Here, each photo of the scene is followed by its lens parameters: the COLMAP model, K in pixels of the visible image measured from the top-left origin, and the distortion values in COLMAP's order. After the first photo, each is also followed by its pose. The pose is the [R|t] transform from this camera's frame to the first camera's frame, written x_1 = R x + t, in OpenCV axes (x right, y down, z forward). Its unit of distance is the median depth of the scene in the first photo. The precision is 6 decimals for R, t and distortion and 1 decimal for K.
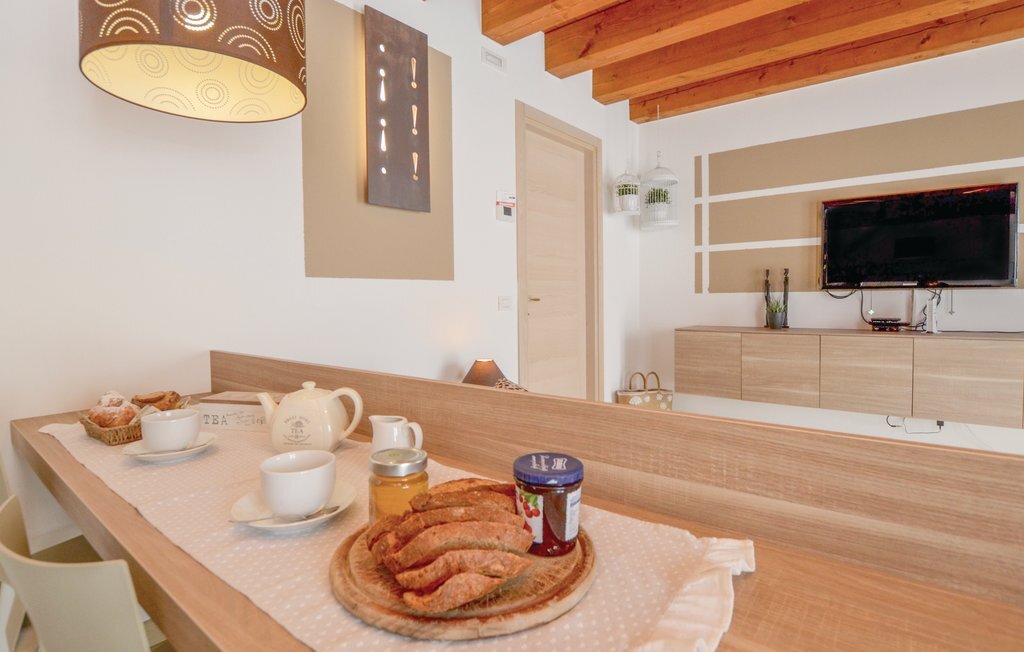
lens RADIAL K [[511.1, 0, 511.3], [0, 511.1, 311.4], [0, 0, 1]] dist [-0.025172, 0.000822]
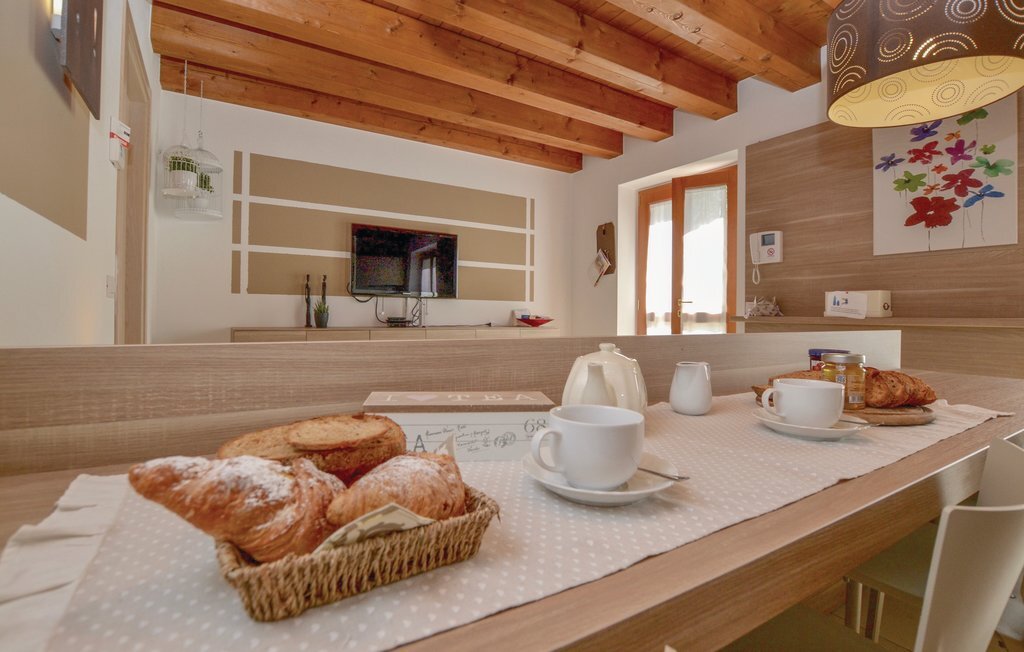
lens RADIAL K [[499.3, 0, 511.6], [0, 499.3, 315.0], [0, 0, 1]] dist [-0.023106, 0.000458]
pose [[0.318927, 0.017578, 0.947616, -0.440361], [0.013351, 0.999645, -0.023037, 0.041901], [-0.947685, 0.019999, 0.318579, 0.270191]]
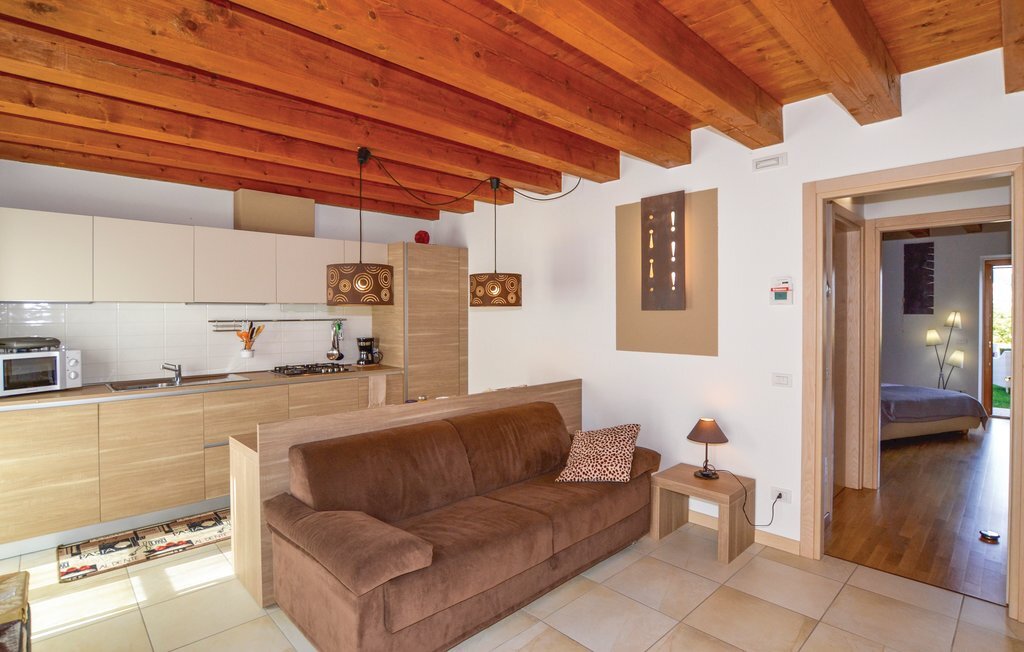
lens RADIAL K [[499.3, 0, 511.6], [0, 499.3, 315.0], [0, 0, 1]] dist [-0.023106, 0.000458]
pose [[-0.124559, 0.022906, -0.991948, 1.008906], [-0.020658, 0.999457, 0.025673, -0.155968], [0.991997, 0.023690, -0.124018, 0.518118]]
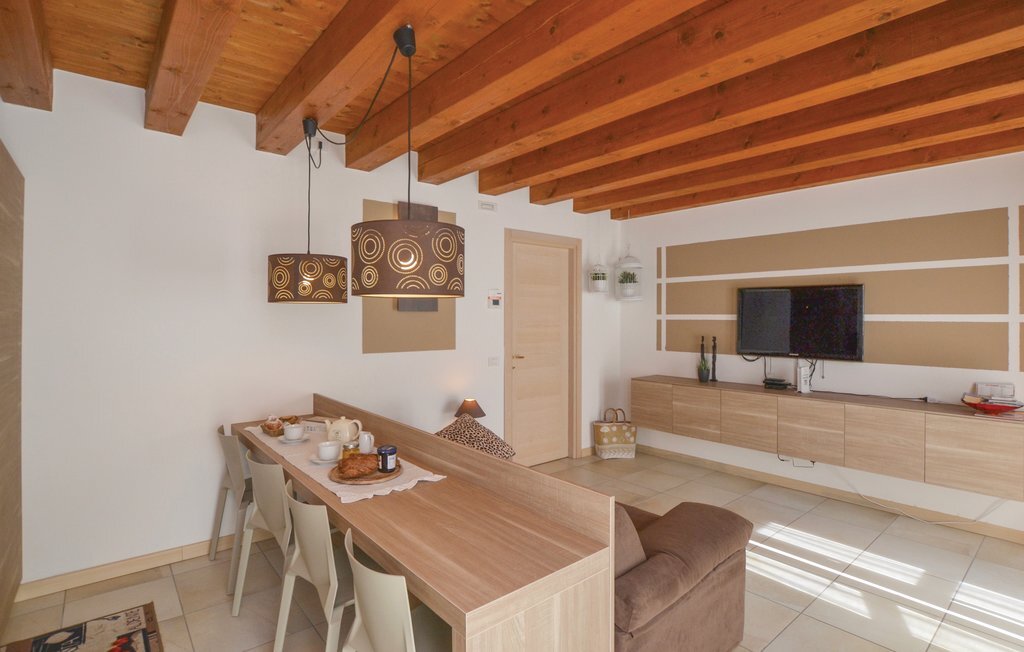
lens RADIAL K [[499.3, 0, 511.6], [0, 499.3, 315.0], [0, 0, 1]] dist [-0.023106, 0.000458]
pose [[0.981466, 0.014032, -0.191124, 0.300960], [-0.019900, 0.999387, -0.028815, -0.105048], [0.190602, 0.032084, 0.981143, -0.436742]]
